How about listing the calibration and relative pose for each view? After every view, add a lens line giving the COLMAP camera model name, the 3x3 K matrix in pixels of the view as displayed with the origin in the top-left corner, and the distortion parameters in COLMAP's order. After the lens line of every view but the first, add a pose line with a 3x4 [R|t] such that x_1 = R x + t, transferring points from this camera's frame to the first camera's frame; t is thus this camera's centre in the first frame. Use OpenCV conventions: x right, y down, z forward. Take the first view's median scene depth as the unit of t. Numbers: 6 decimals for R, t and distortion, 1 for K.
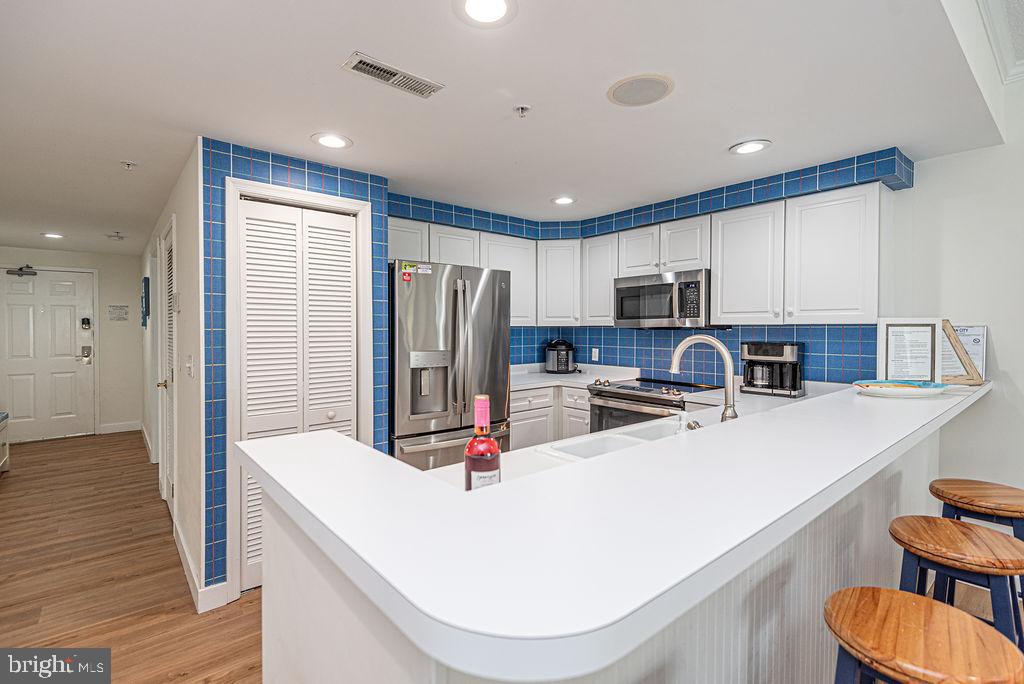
lens RADIAL K [[466.8, 0, 509.9], [0, 466.8, 337.4], [0, 0, 1]] dist [0.042096, -0.024241]
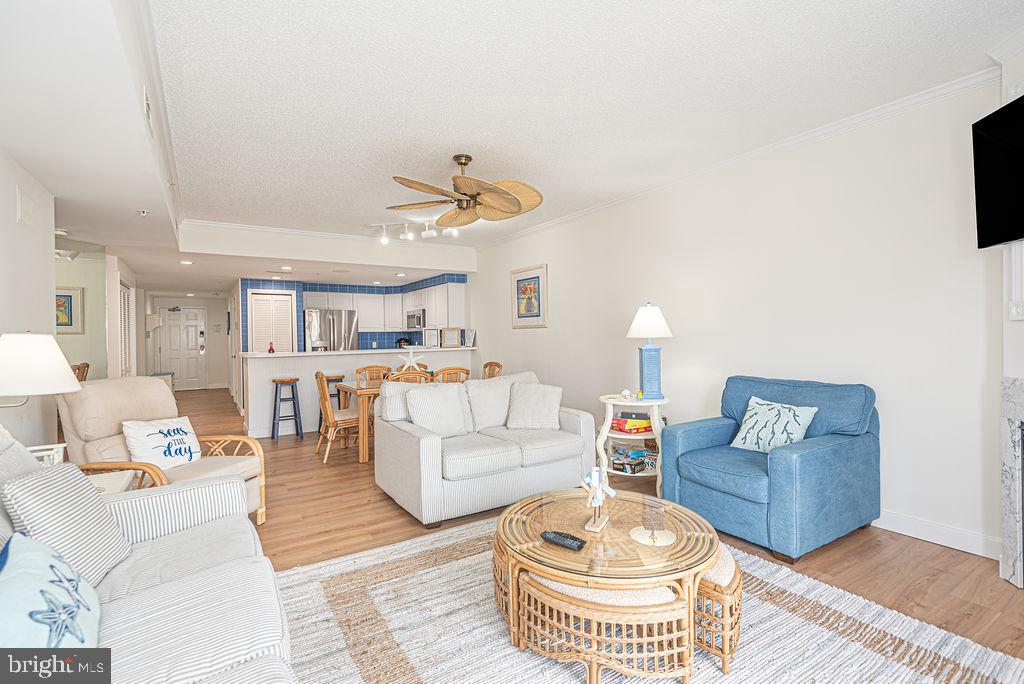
lens RADIAL K [[466.8, 0, 509.9], [0, 466.8, 337.4], [0, 0, 1]] dist [0.042096, -0.024241]
pose [[0.991633, -0.013835, -0.128343, 1.208216], [0.011928, 0.999807, -0.015610, 0.059911], [0.128534, 0.013949, 0.991607, -1.502270]]
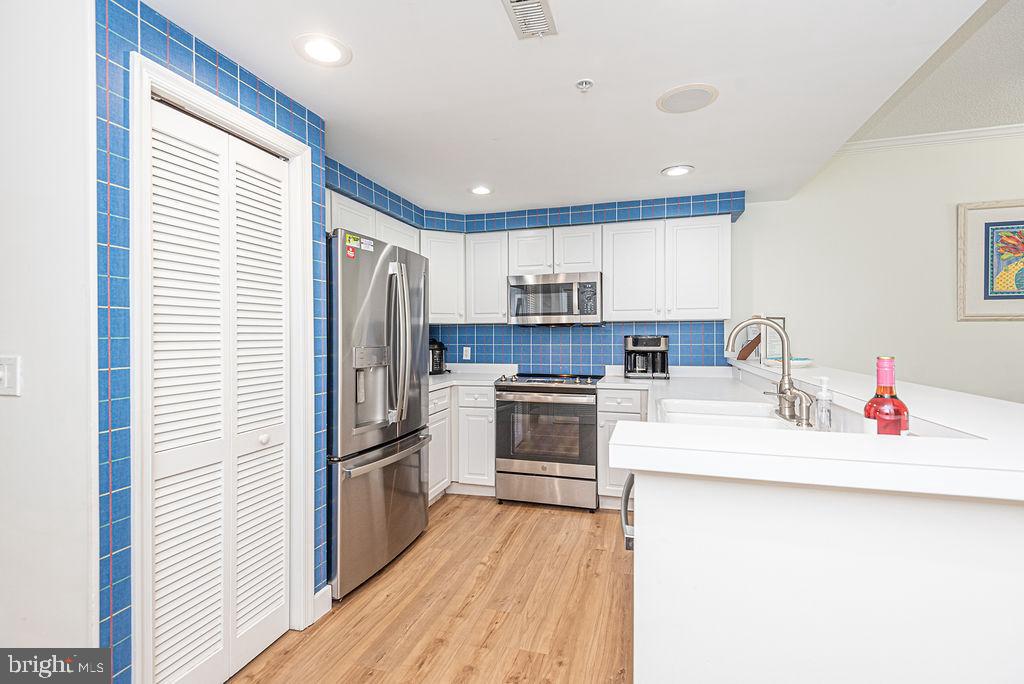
lens RADIAL K [[466.8, 0, 509.9], [0, 466.8, 337.4], [0, 0, 1]] dist [0.042096, -0.024241]
pose [[0.833994, -0.005593, 0.551746, -0.381070], [0.015914, 0.999776, -0.013920, 0.025185], [-0.551545, 0.020390, 0.833896, 0.175676]]
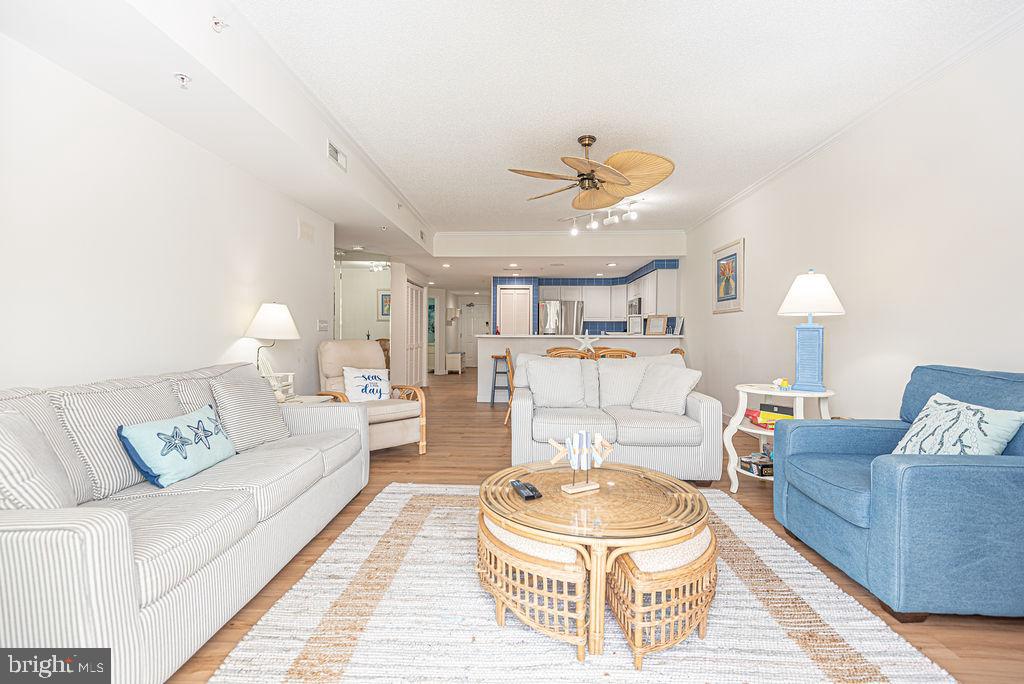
lens RADIAL K [[455.3, 0, 514.5], [0, 455.3, 339.2], [0, 0, 1]] dist [0.019271, -0.000291]
pose [[0.748648, 0.011388, -0.662870, 1.568093], [-0.018776, 0.999816, -0.004028, 0.110645], [0.662702, 0.015461, 0.748724, -1.364909]]
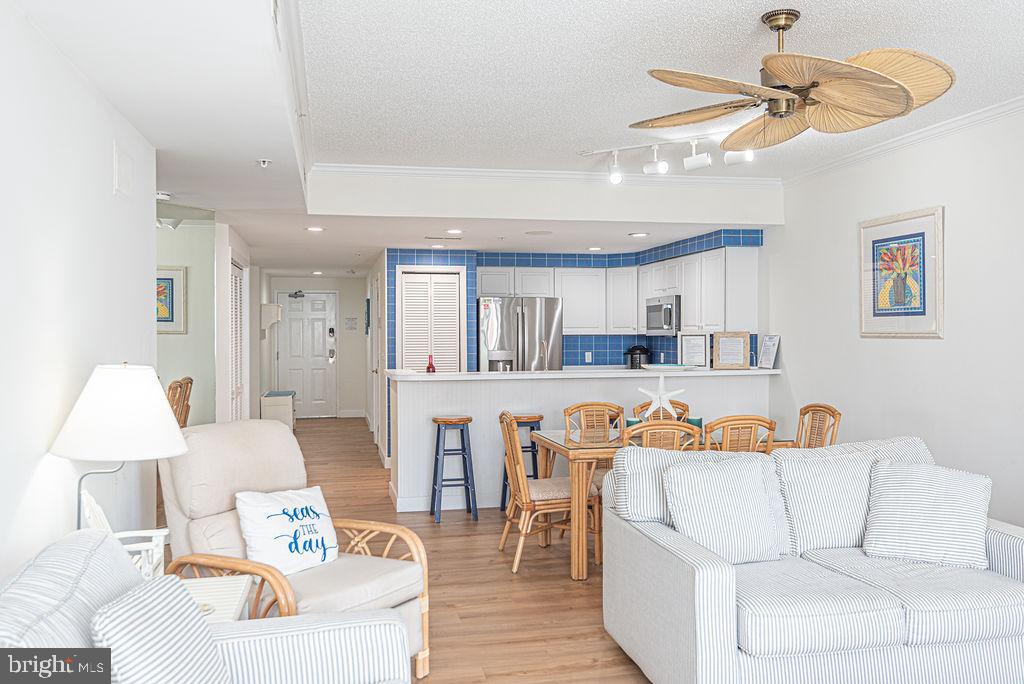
lens RADIAL K [[837.2, 0, 514.7], [0, 837.2, 336.5], [0, 0, 1]] dist [0.063277, -0.081855]
pose [[0.883554, -0.000283, -0.468329, 1.155125], [-0.006759, 0.999888, -0.013355, 0.018549], [0.468280, 0.014965, 0.883453, -1.464235]]
